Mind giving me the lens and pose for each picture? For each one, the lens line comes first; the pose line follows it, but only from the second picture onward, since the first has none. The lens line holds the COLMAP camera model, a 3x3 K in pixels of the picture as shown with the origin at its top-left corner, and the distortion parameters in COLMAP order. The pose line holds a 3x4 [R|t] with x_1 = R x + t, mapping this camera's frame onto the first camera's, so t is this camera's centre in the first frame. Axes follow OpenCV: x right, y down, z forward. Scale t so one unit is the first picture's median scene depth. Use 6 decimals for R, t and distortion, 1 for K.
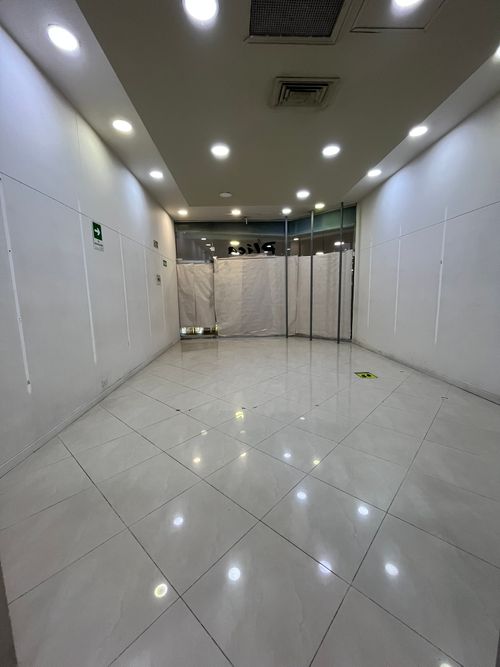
lens RADIAL K [[269.8, 0, 237.7], [0, 269.8, 333.0], [0, 0, 1]] dist [-0.003258, -0.000207]
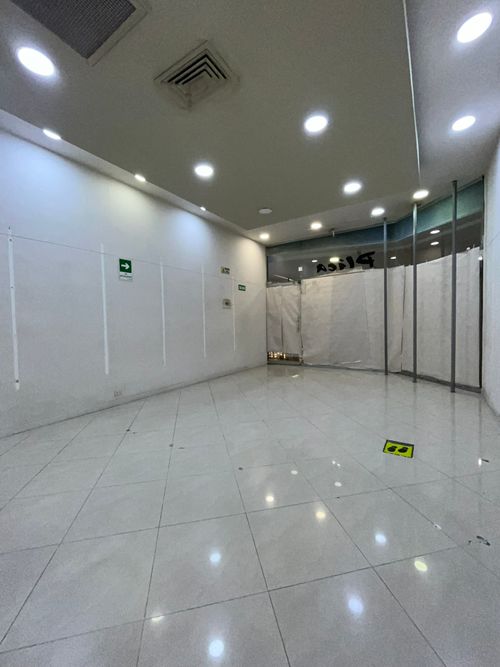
lens RADIAL K [[269.8, 0, 237.7], [0, 269.8, 333.0], [0, 0, 1]] dist [-0.003258, -0.000207]
pose [[0.822361, 0.028802, -0.568237, 0.260906], [-0.078507, 0.994909, -0.063188, -0.017481], [0.563524, 0.096574, 0.820435, 0.140050]]
